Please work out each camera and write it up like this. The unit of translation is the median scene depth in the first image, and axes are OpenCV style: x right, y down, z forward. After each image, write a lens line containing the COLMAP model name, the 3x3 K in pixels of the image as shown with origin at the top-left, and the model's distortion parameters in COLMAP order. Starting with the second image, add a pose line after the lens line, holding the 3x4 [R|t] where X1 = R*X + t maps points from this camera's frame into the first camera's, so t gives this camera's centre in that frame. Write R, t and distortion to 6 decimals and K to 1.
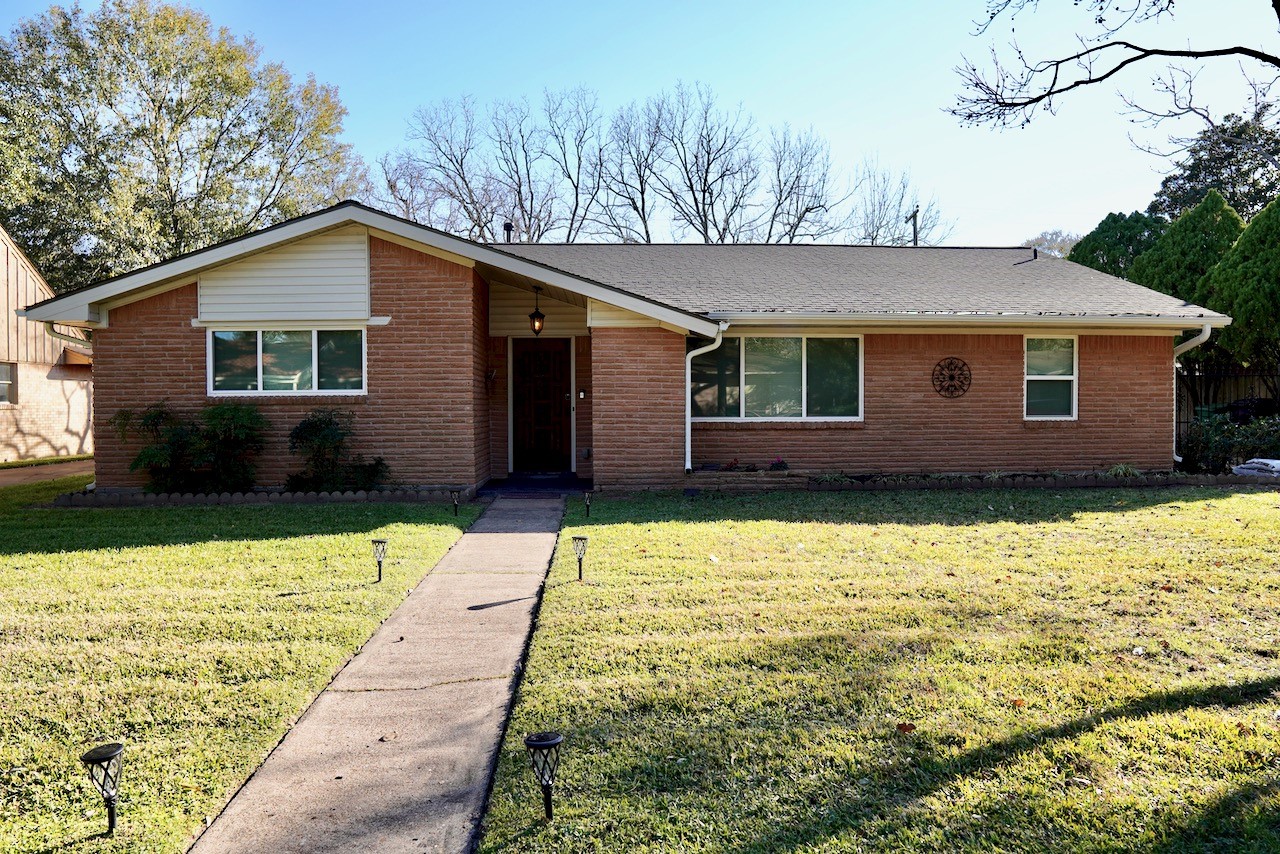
lens RADIAL K [[907.4, 0, 638.9], [0, 907.4, 427.3], [0, 0, 1]] dist [-0.008303, 0.000065]
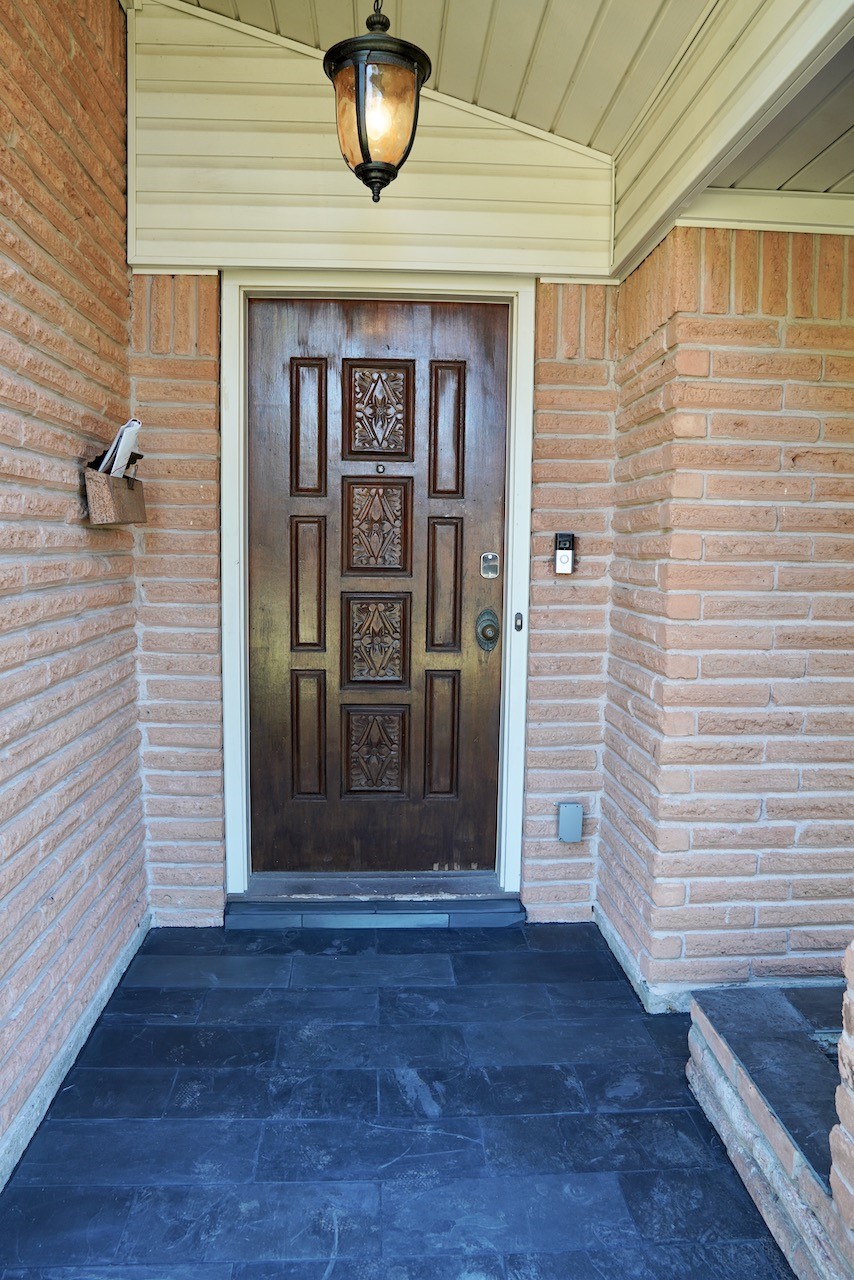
lens RADIAL K [[907.4, 0, 427.1], [0, 907.4, 636.5], [0, 0, 1]] dist [-0.008303, 0.000065]
pose [[0.999769, 0.015652, 0.014724, -0.098202], [-0.016861, 0.996160, 0.085909, -0.034815], [-0.013323, -0.086138, 0.996194, 0.779318]]
